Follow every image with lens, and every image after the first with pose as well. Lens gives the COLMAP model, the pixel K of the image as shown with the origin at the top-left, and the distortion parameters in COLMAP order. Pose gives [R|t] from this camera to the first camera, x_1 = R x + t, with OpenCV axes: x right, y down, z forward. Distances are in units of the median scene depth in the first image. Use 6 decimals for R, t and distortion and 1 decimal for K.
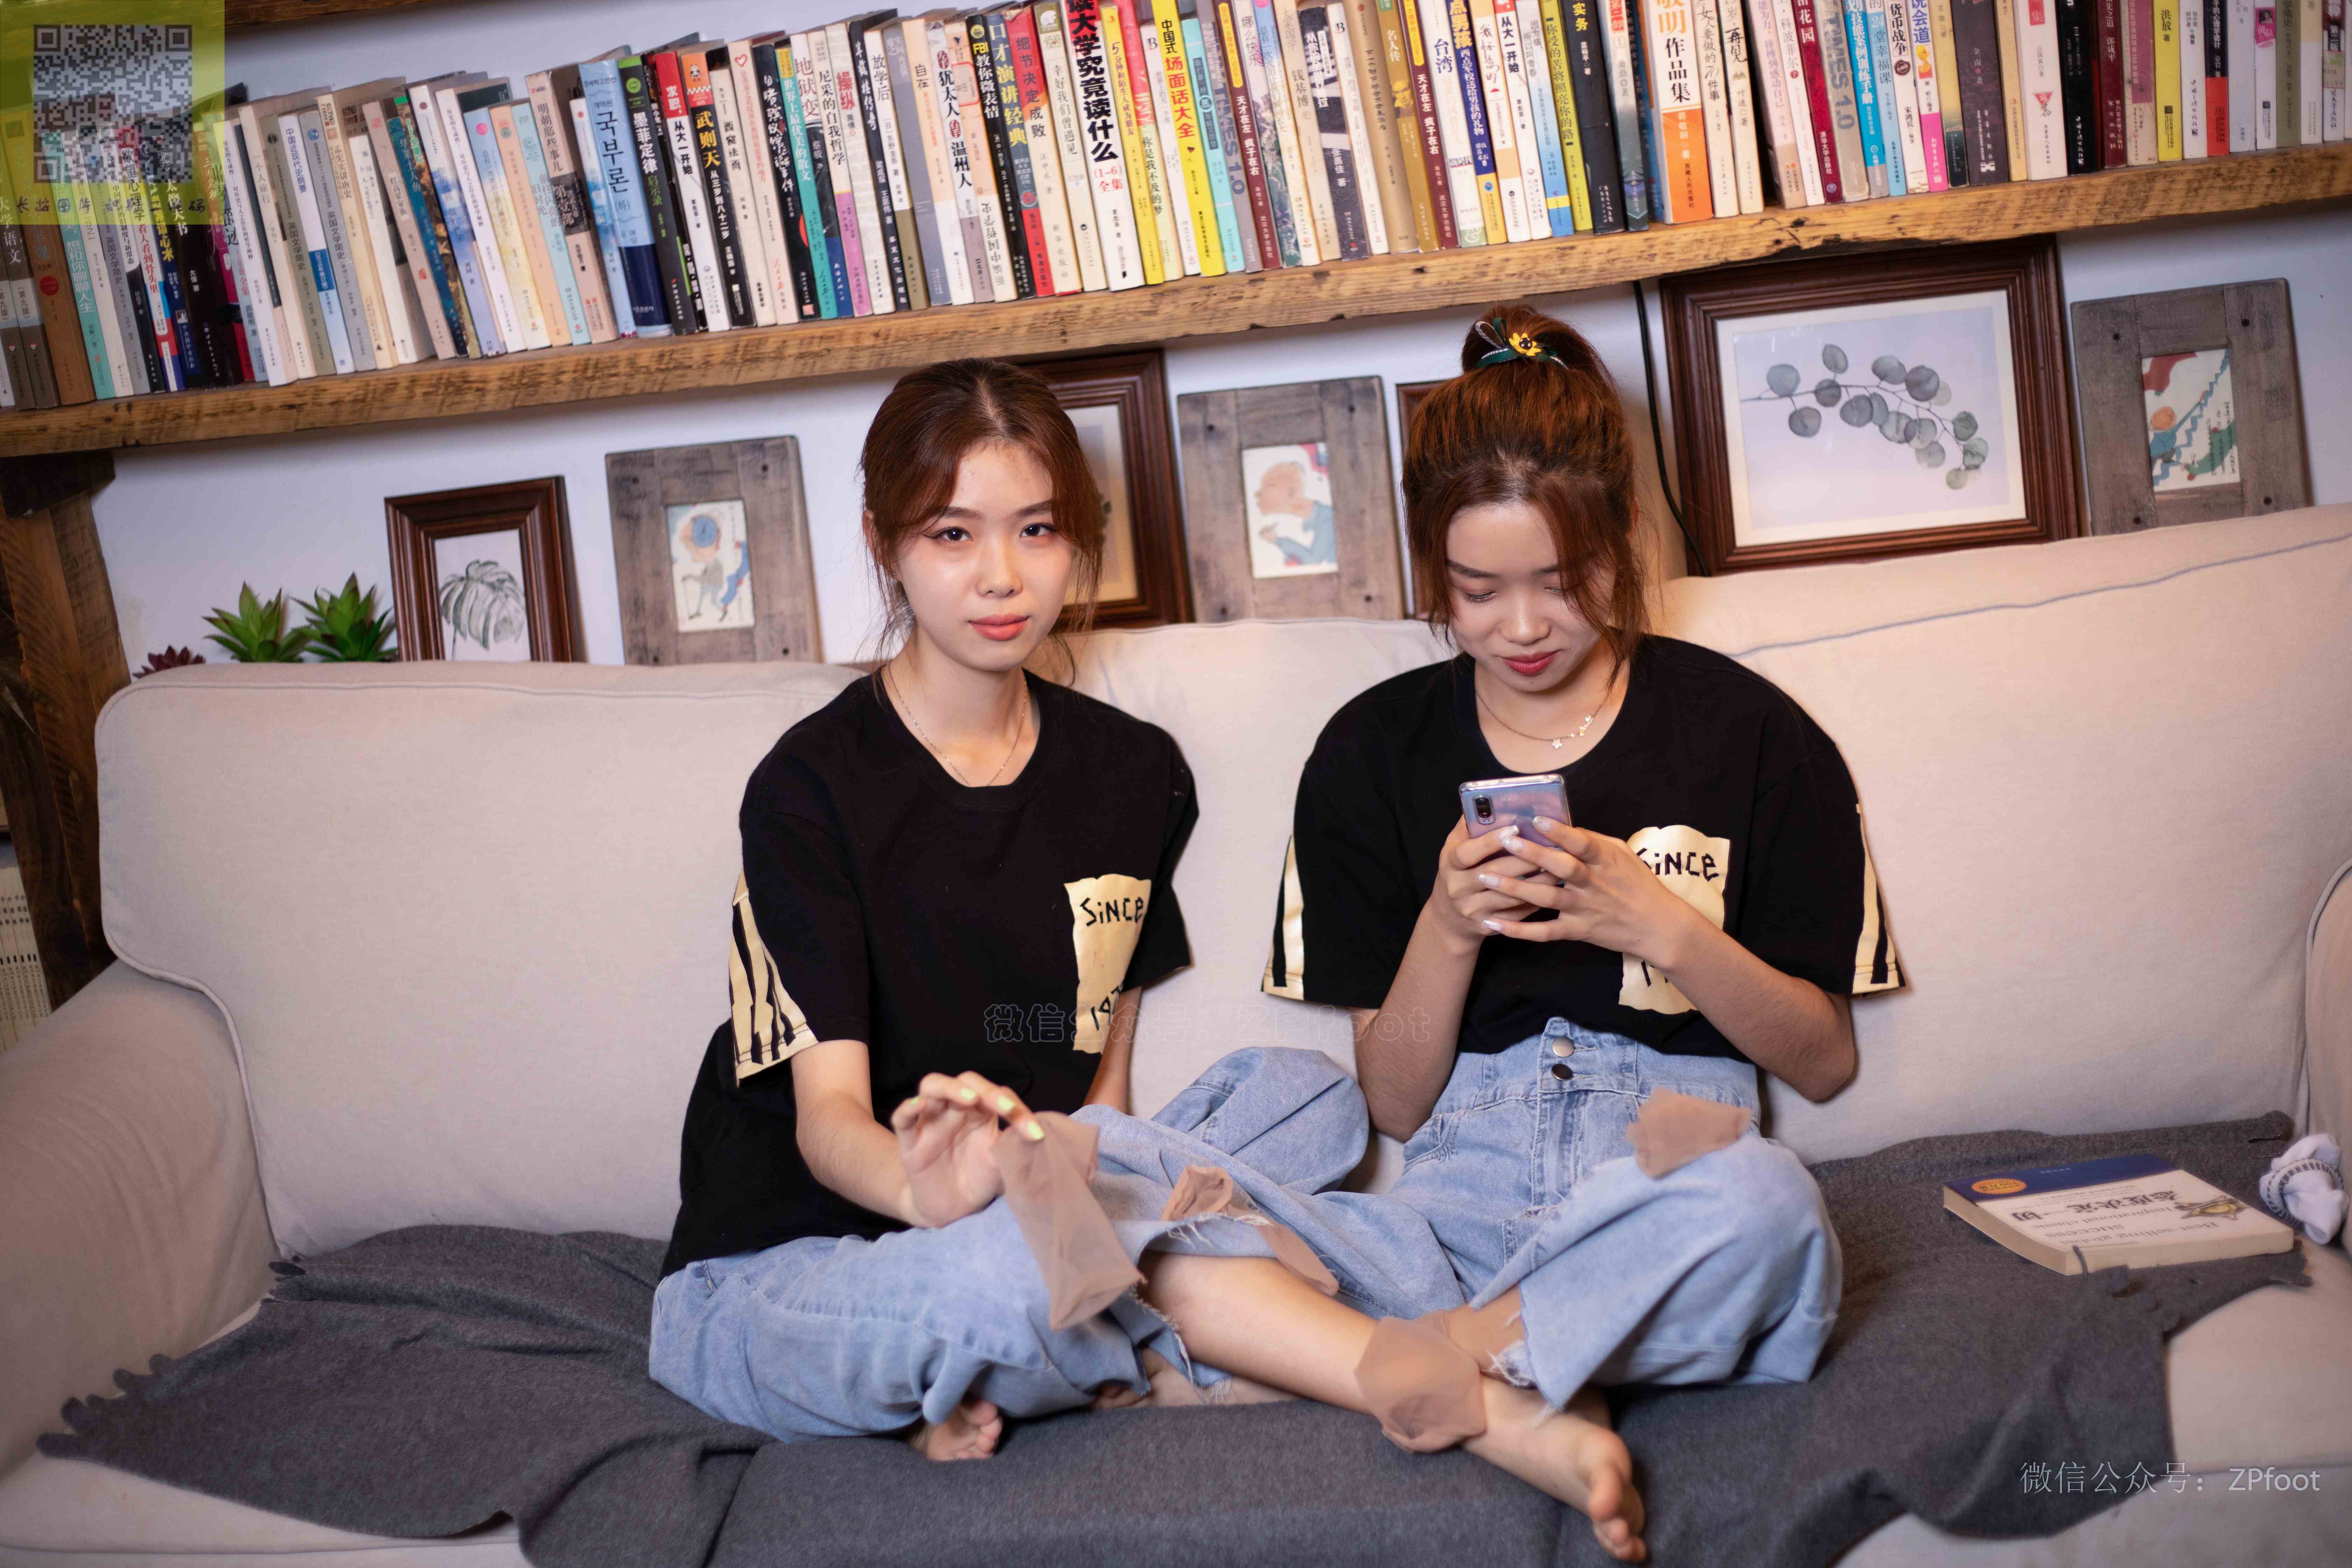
lens RADIAL K [[3379.5, 0, 1176.0], [0, 3379.5, 784.0], [0, 0, 1]] dist [-0.118906, 0.020920]
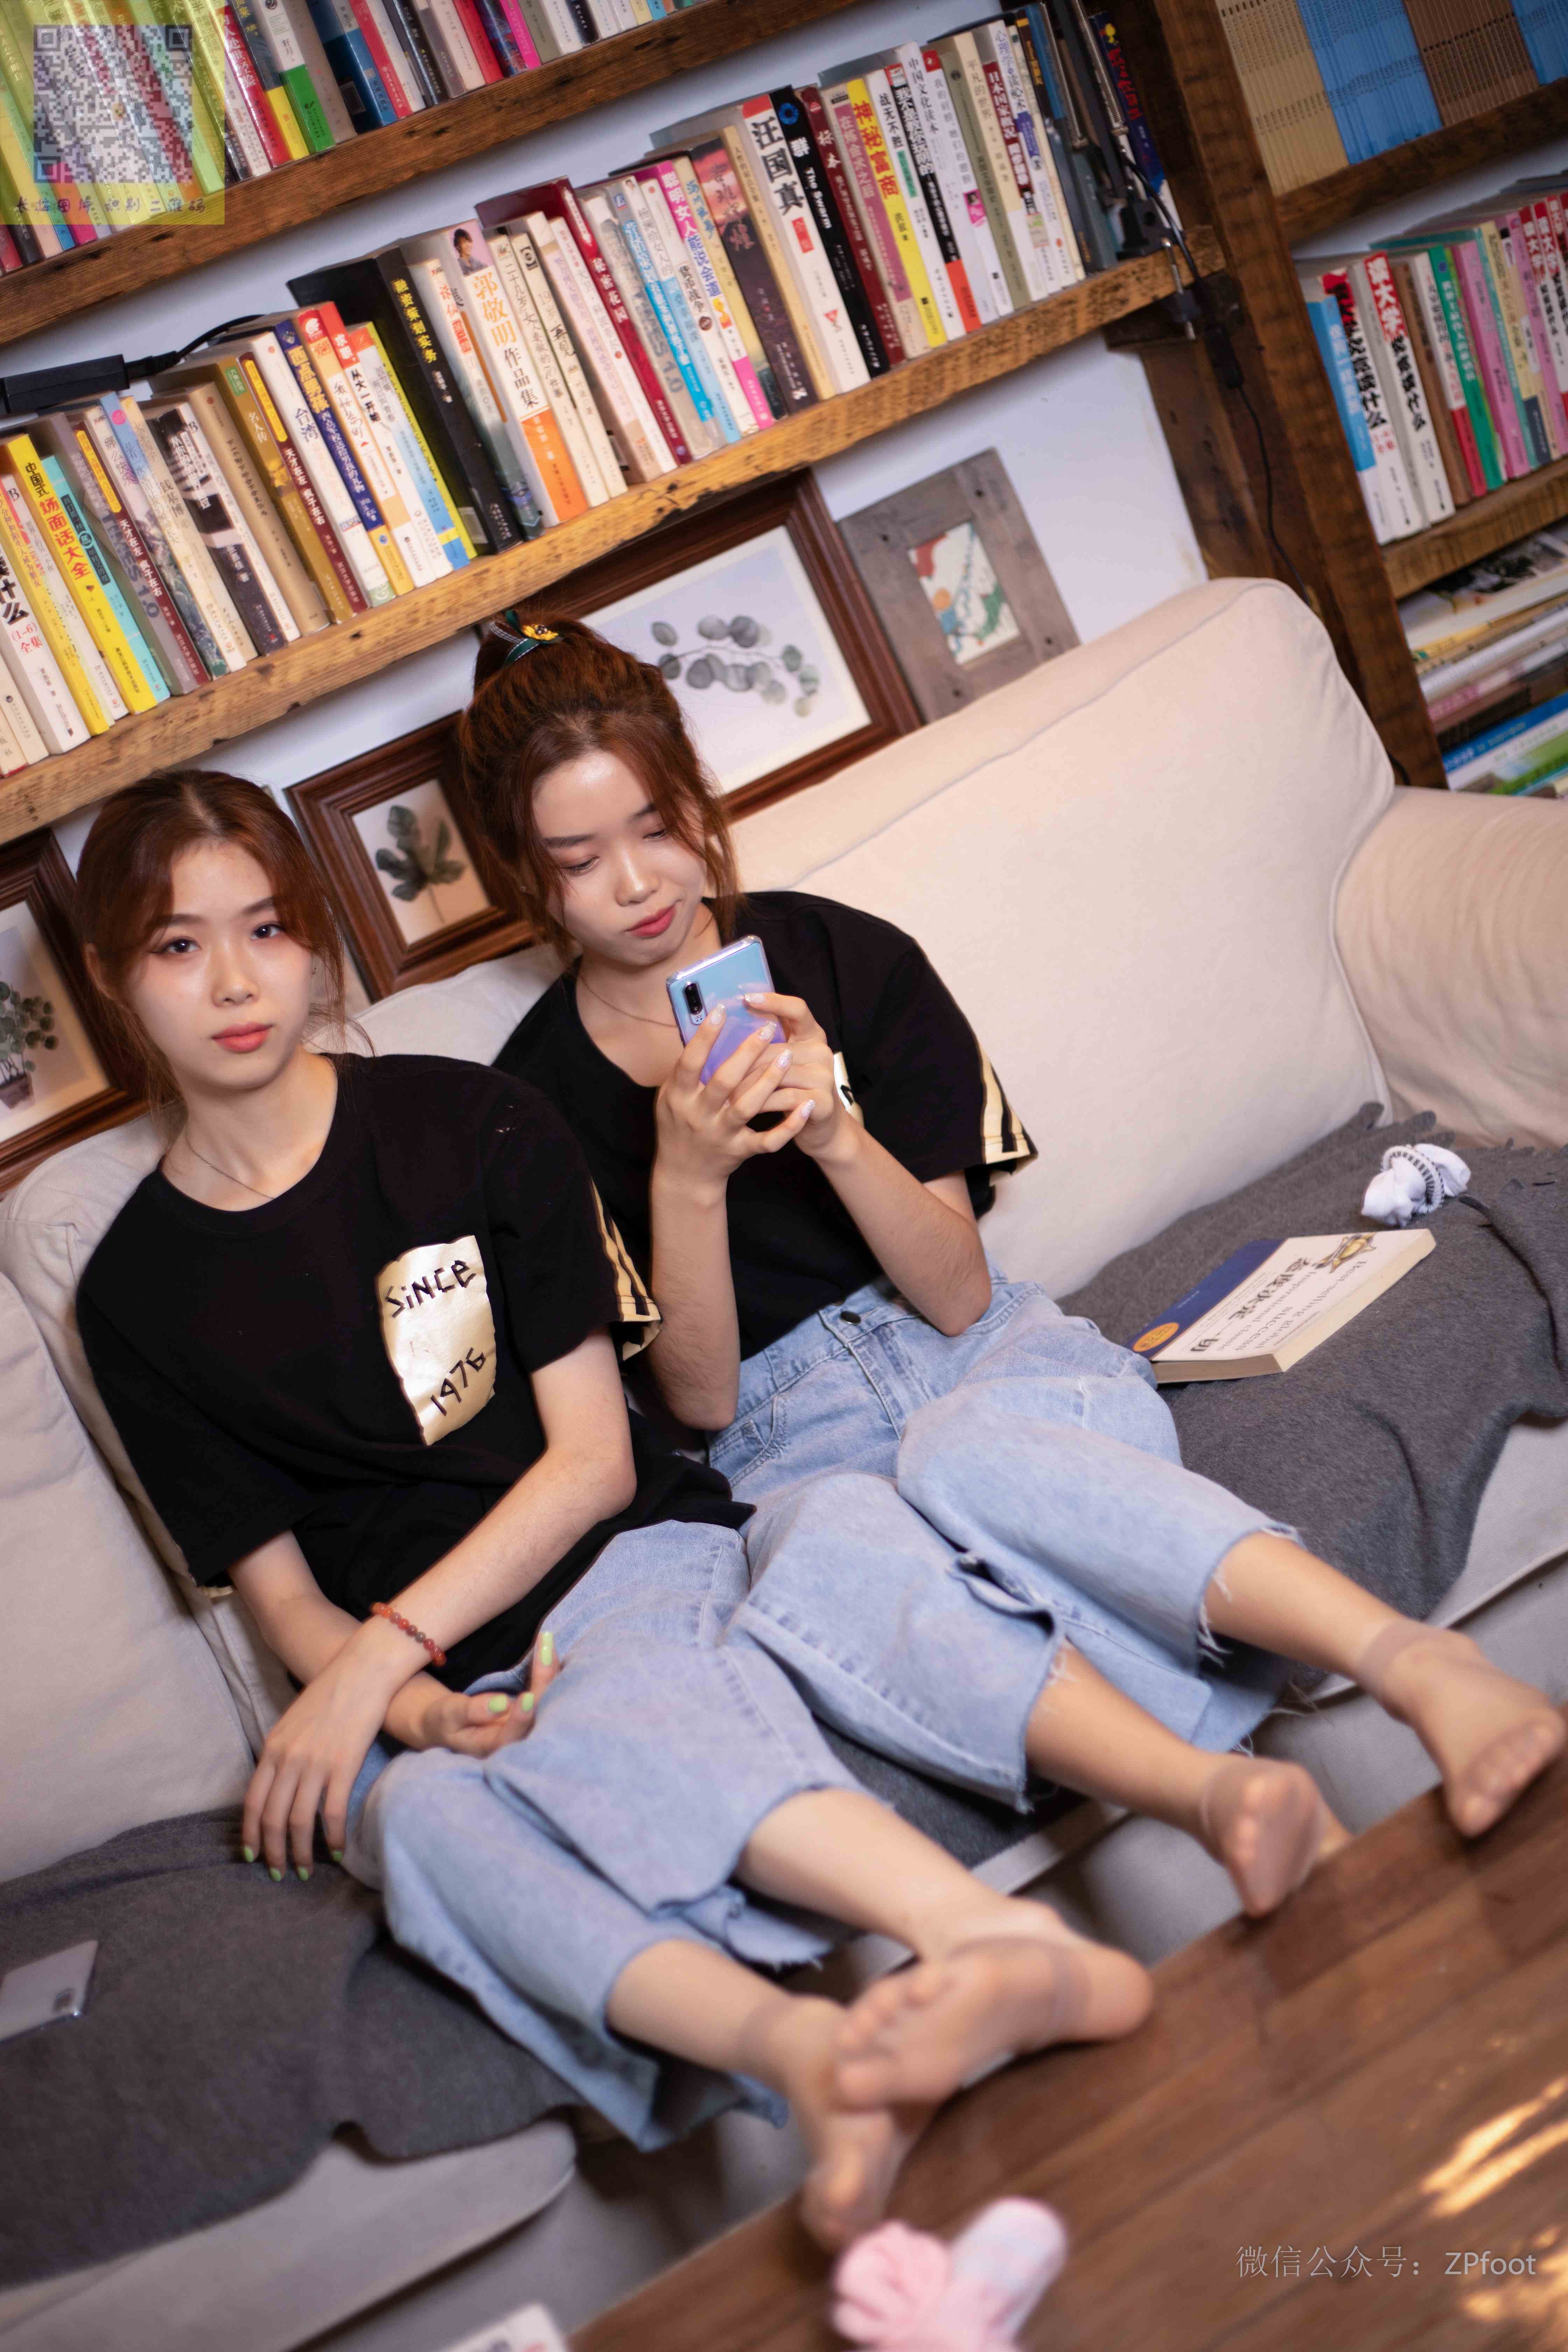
lens RADIAL K [[3379.5, 0, 784.0], [0, 3379.5, 1176.0], [0, 0, 1]] dist [-0.118906, 0.020920]
pose [[0.791464, -0.343407, 0.505625, -0.374722], [0.381248, 0.923961, 0.030754, 0.011249], [-0.477739, 0.168428, 0.862205, 0.114020]]
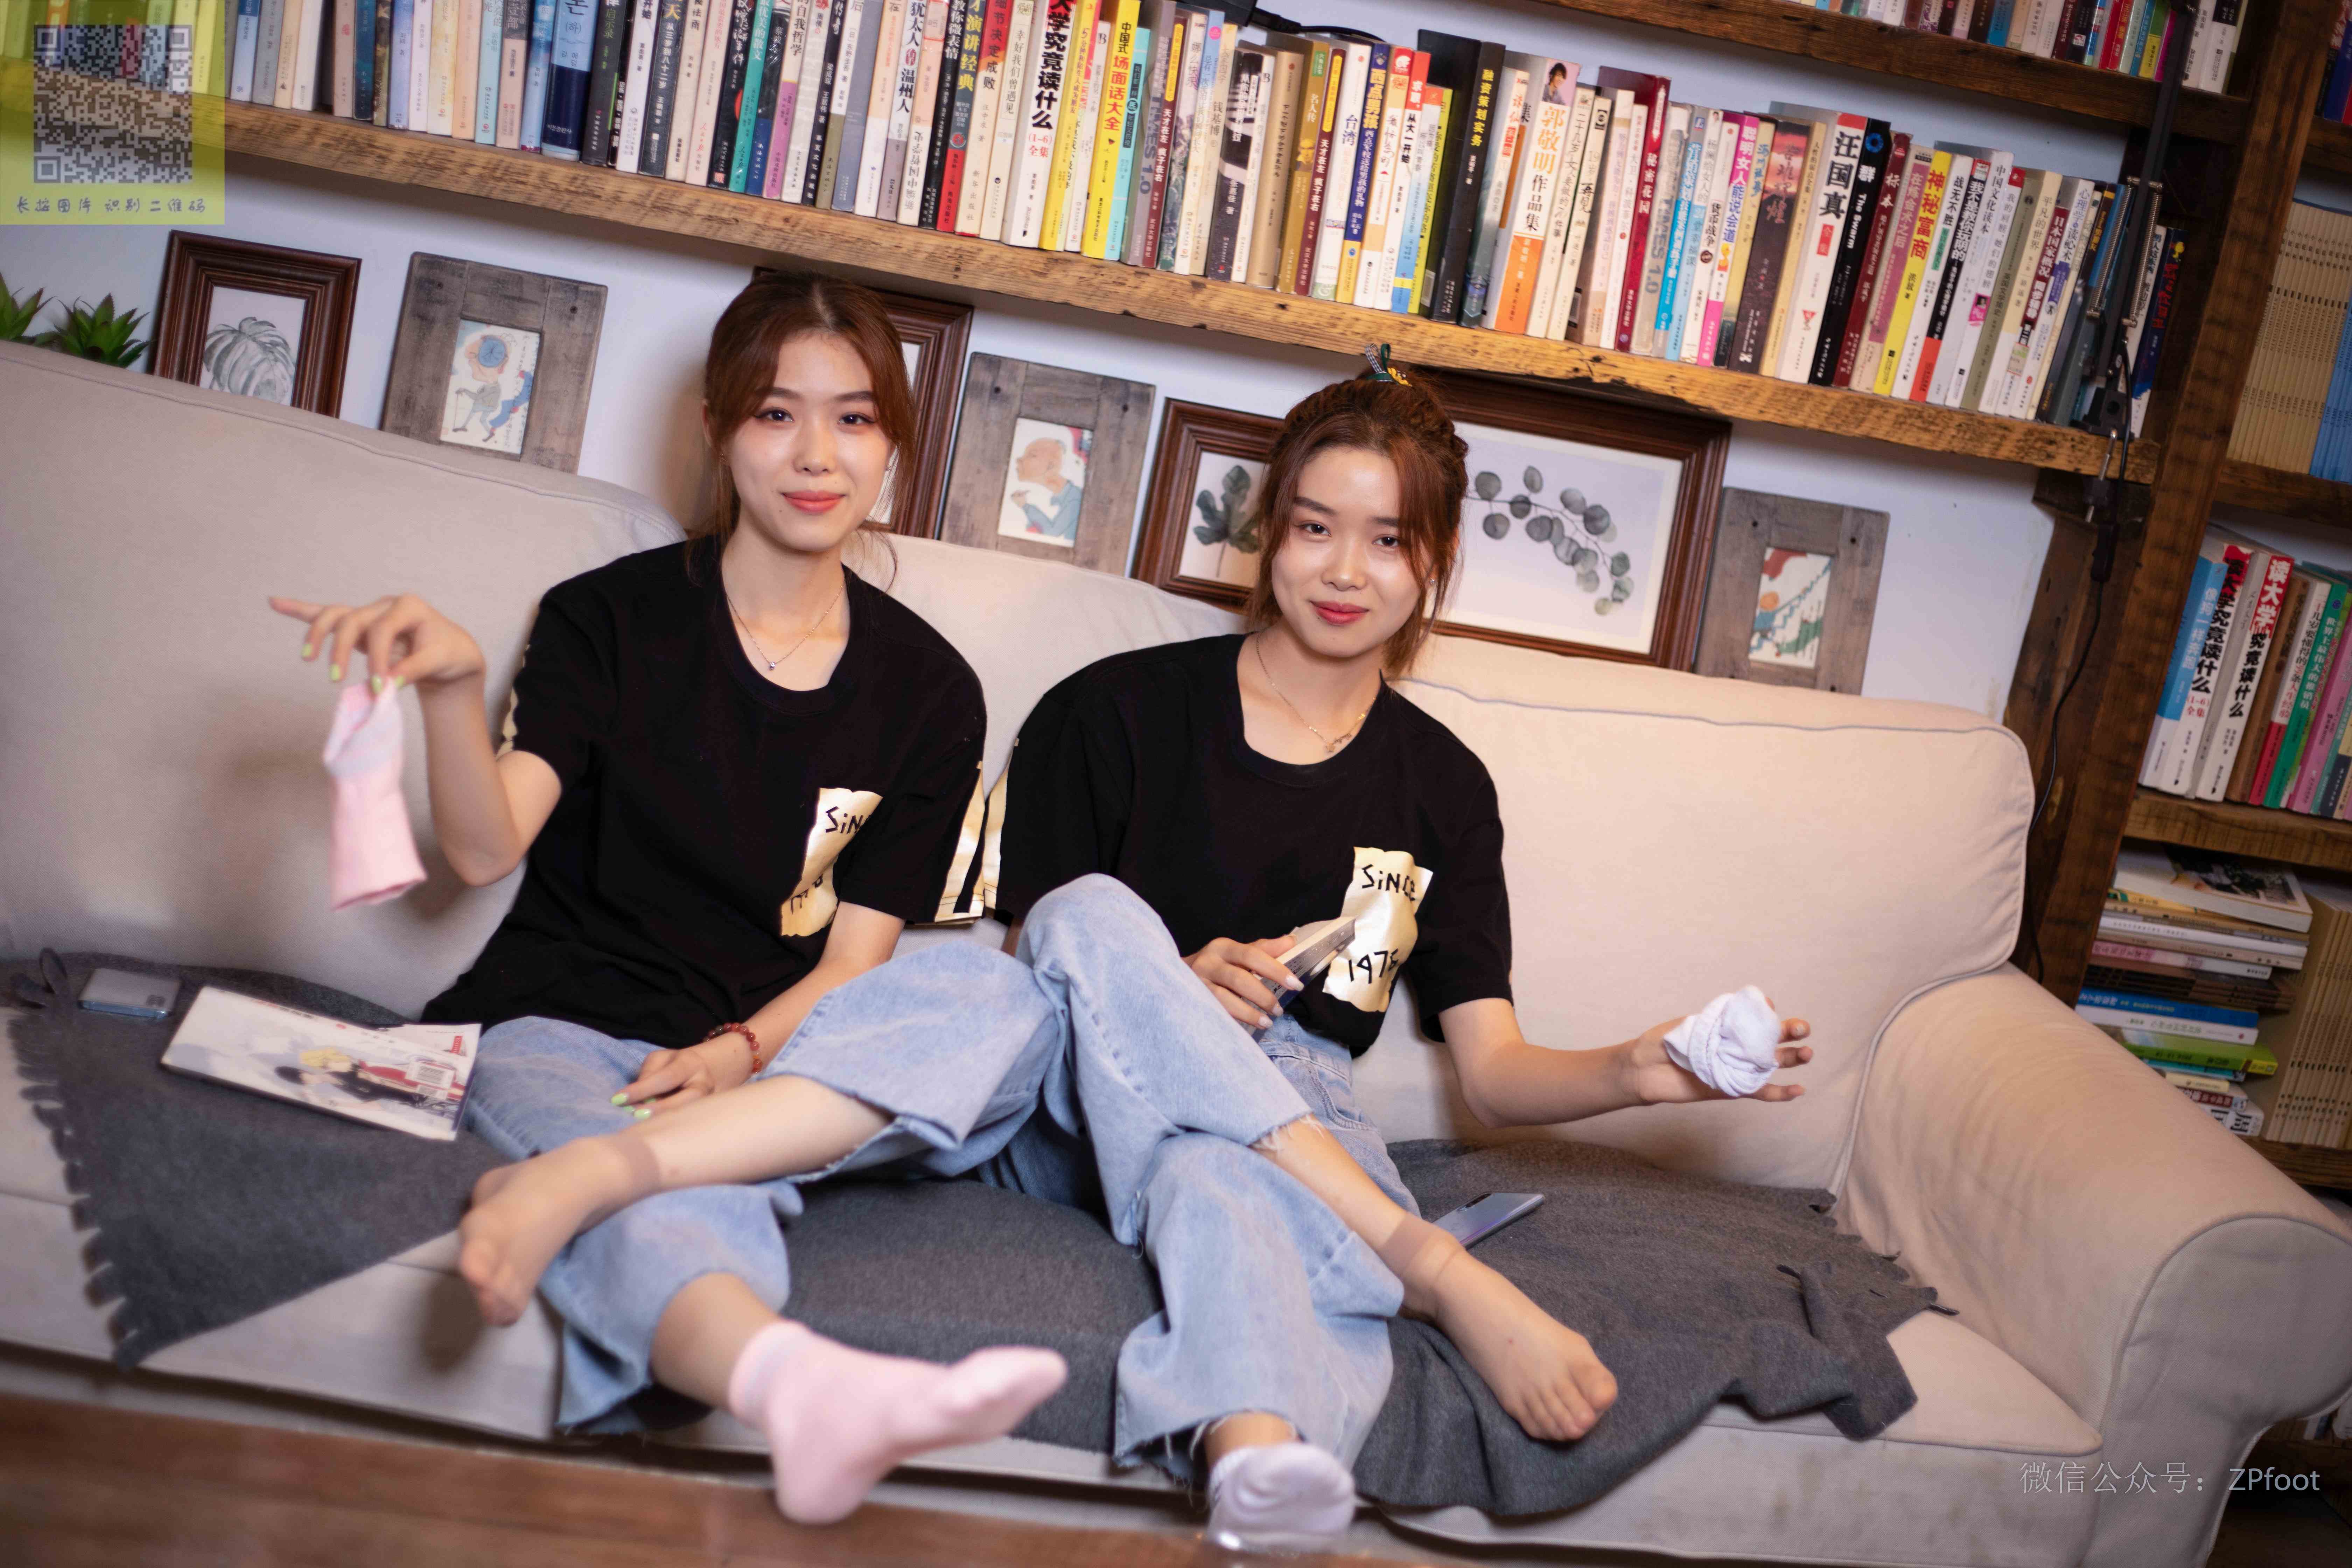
lens RADIAL K [[3379.5, 0, 1176.0], [0, 3379.5, 784.0], [0, 0, 1]] dist [-0.118906, 0.020920]
pose [[0.895953, 0.229789, 0.380086, -0.343107], [-0.217309, 0.973133, -0.076079, 0.093583], [-0.387357, -0.014433, 0.921817, -0.022776]]
